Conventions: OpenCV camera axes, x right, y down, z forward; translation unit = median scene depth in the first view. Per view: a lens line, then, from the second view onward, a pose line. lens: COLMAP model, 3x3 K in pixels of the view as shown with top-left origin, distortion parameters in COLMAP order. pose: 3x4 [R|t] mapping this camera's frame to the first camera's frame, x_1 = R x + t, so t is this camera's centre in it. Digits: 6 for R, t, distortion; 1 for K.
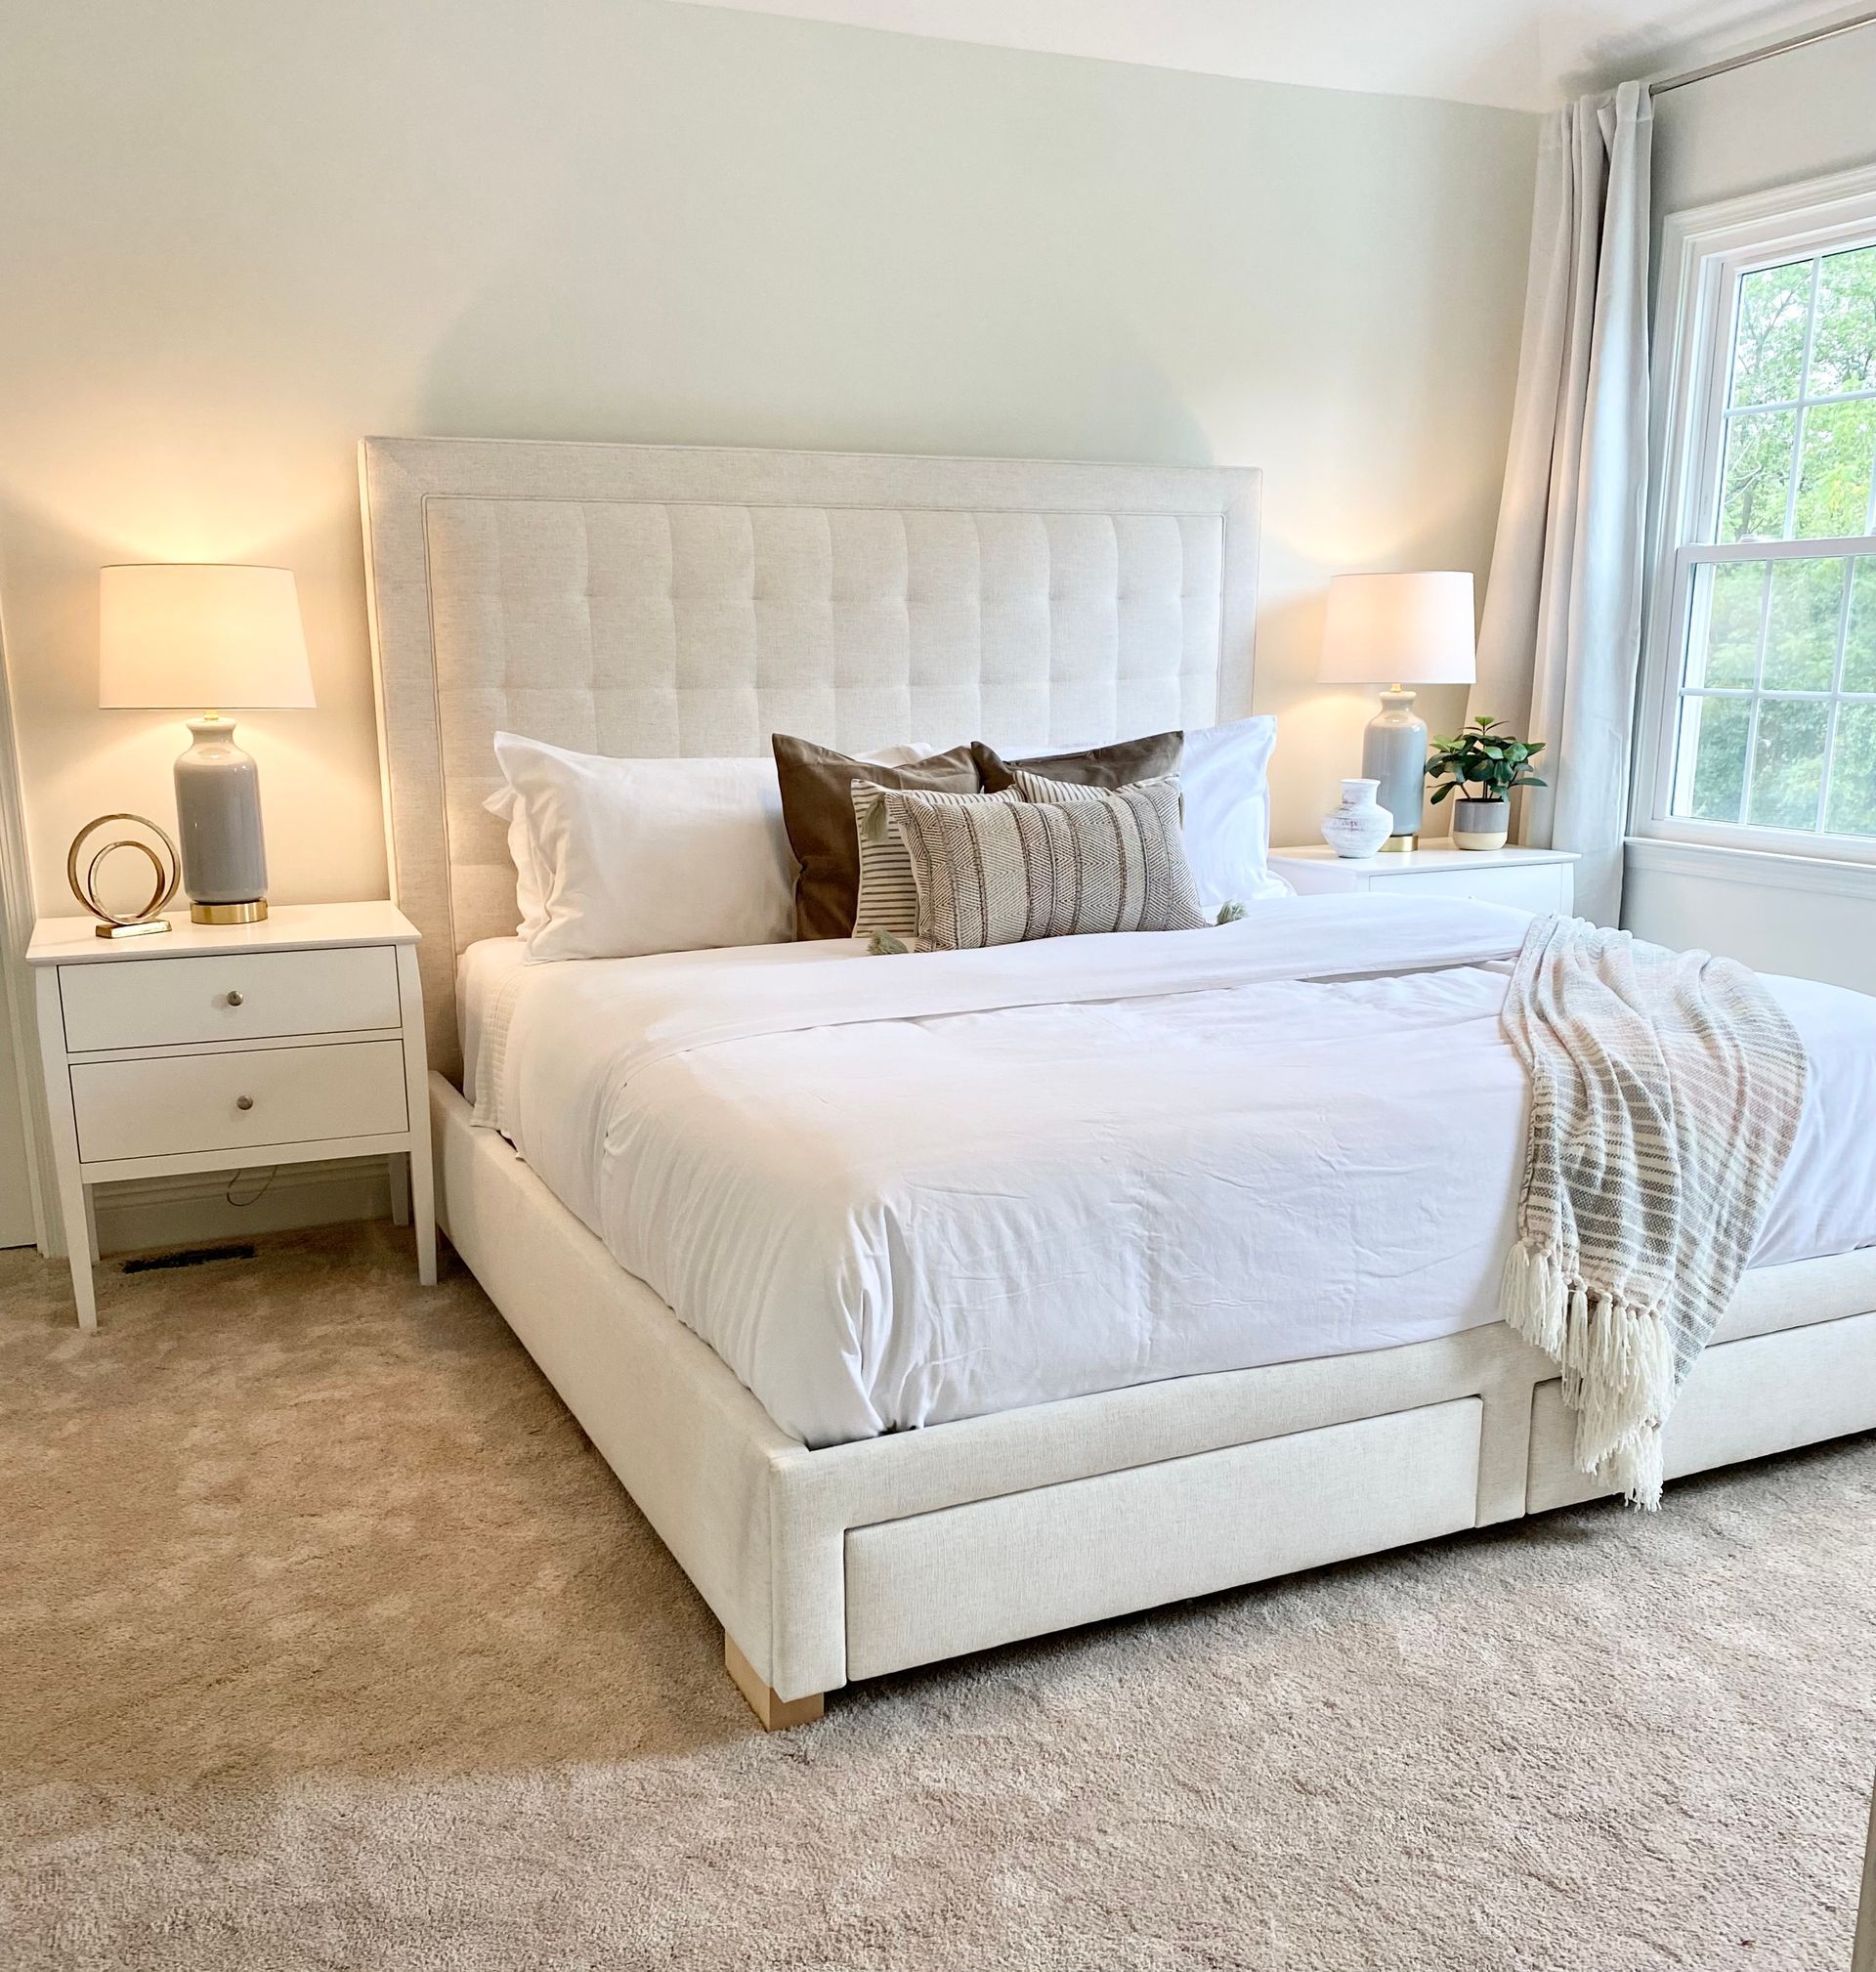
lens RADIAL K [[1899.8, 0, 930.7], [0, 1899.8, 1085.2], [0, 0, 1]] dist [0.110183, -0.228860]
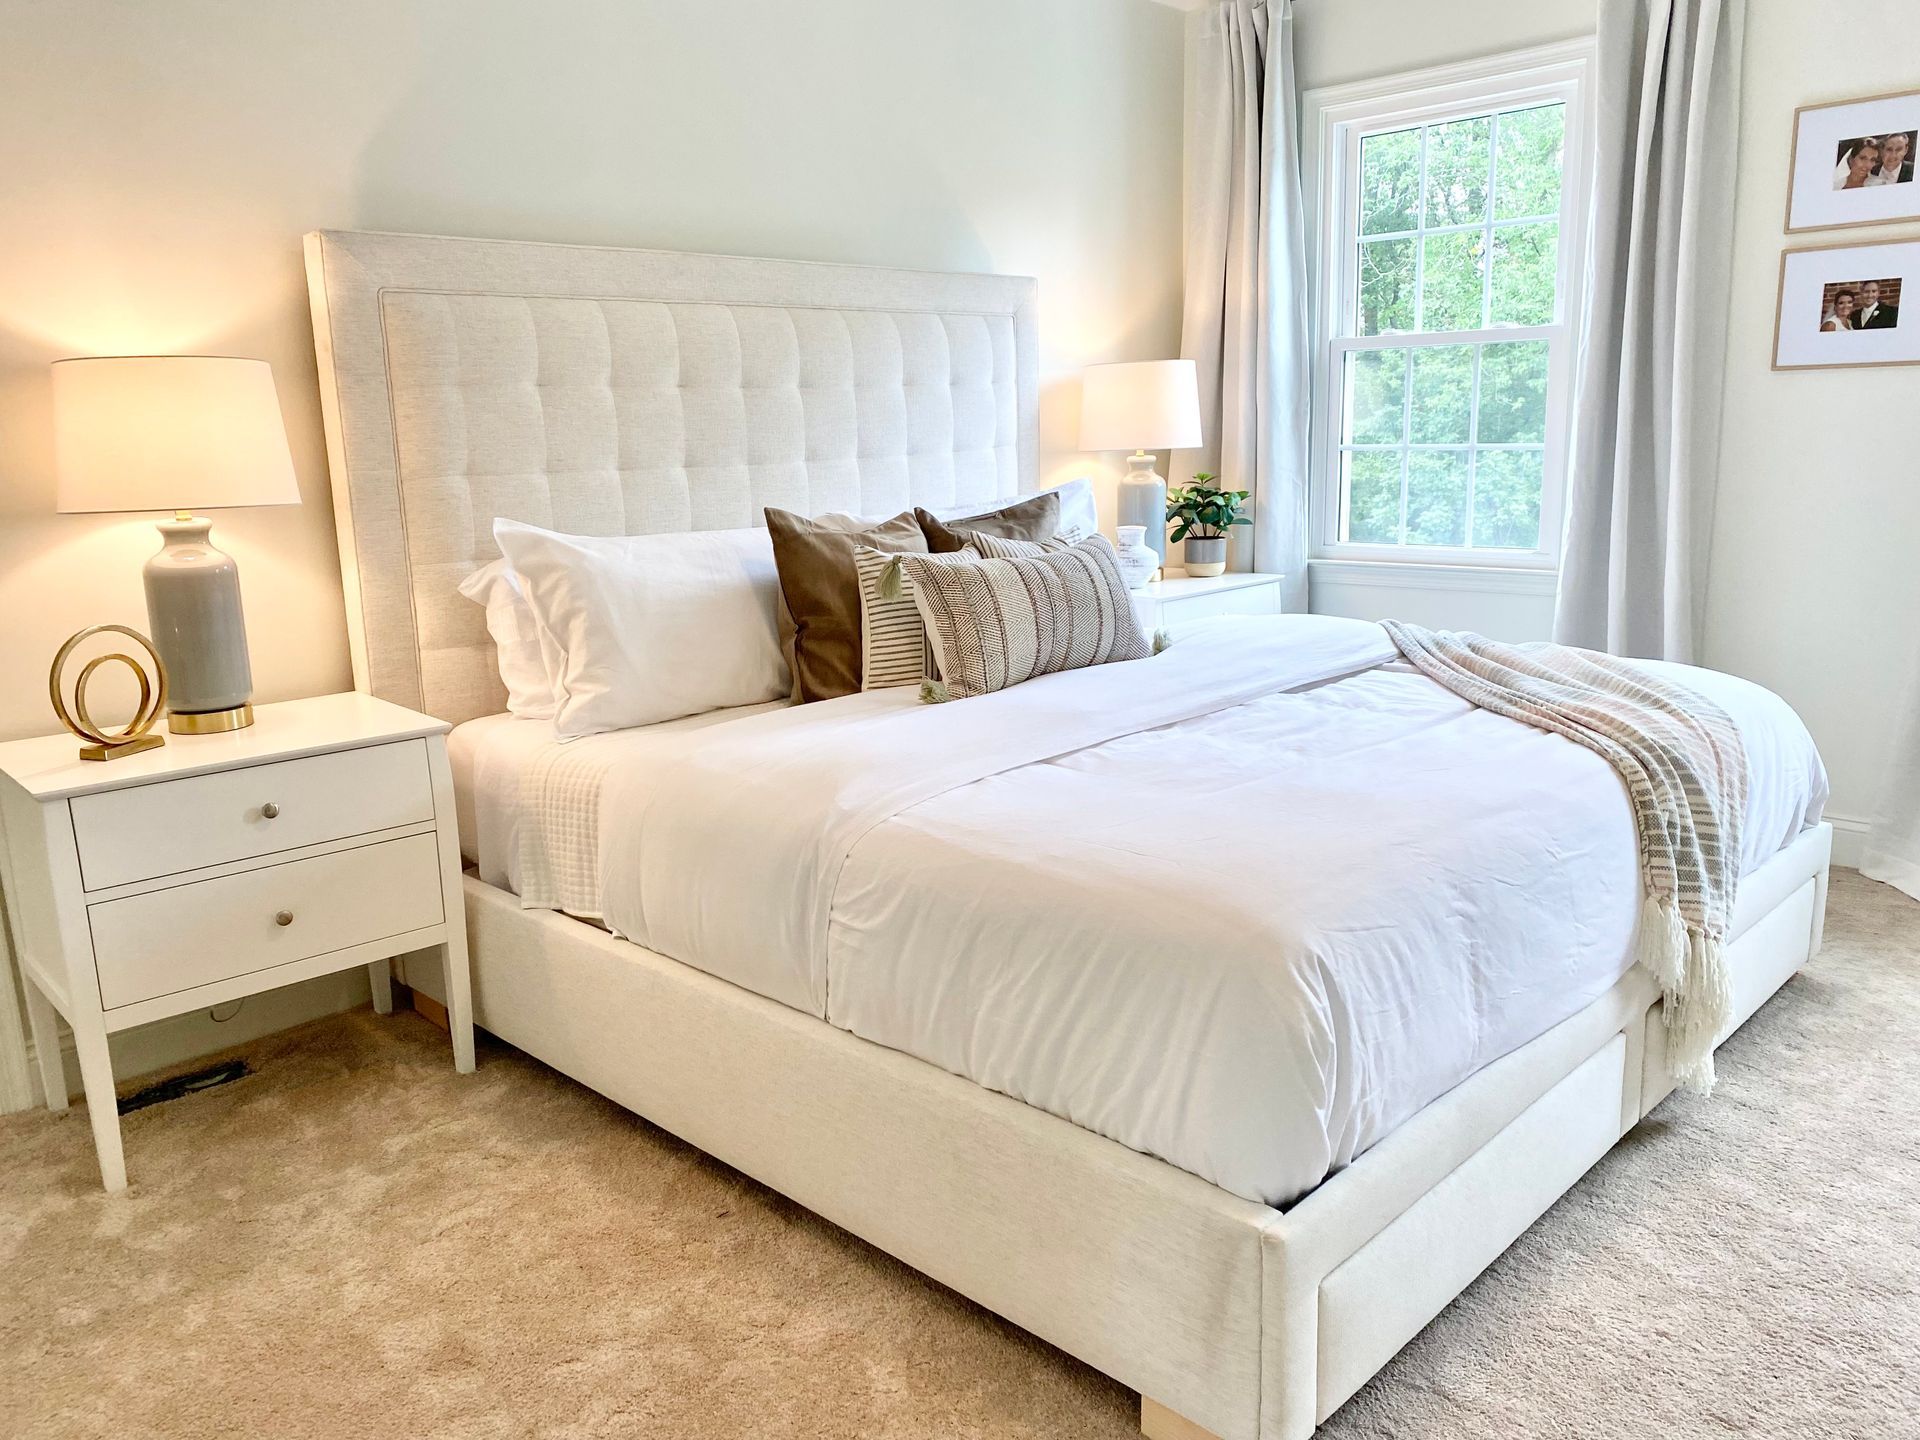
lens RADIAL K [[1446.4, 0, 960.0], [0, 1446.4, 720.0], [0, 0, 1]] dist [0.056453, -0.049090]
pose [[0.934946, -0.094436, 0.341991, -0.317610], [0.104658, 0.994442, -0.011516, -0.050661], [-0.339003, 0.046559, 0.939633, 0.227839]]
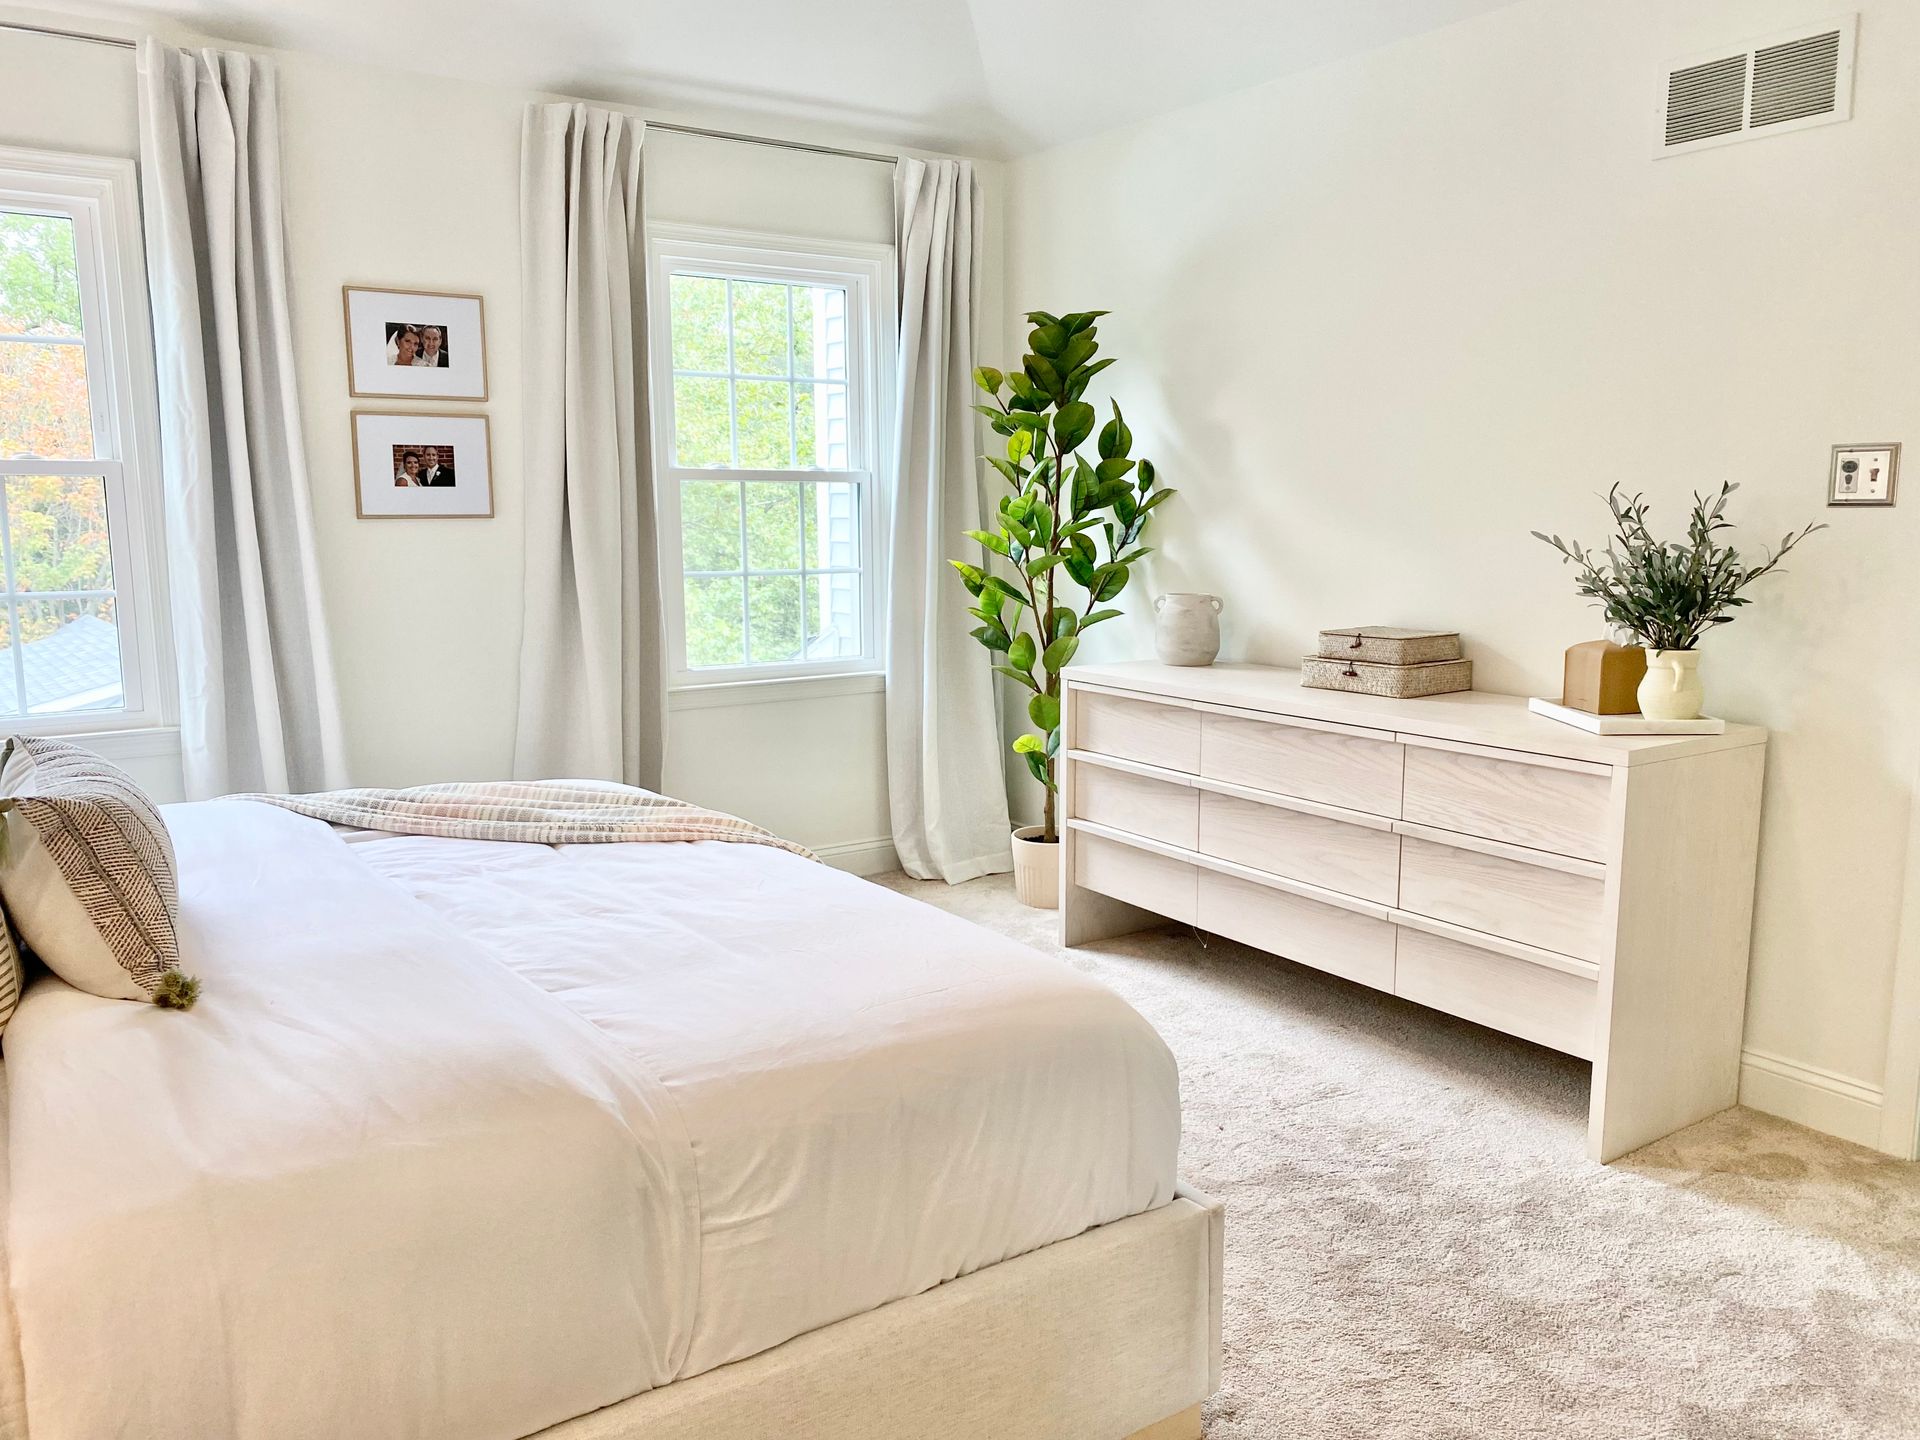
lens RADIAL K [[1446.4, 0, 960.0], [0, 1446.4, 720.0], [0, 0, 1]] dist [0.056453, -0.049090]
pose [[-0.153581, -0.146119, 0.977273, -0.650493], [0.231649, 0.956121, 0.179361, -0.220846], [-0.960600, 0.253931, -0.112993, 0.808025]]
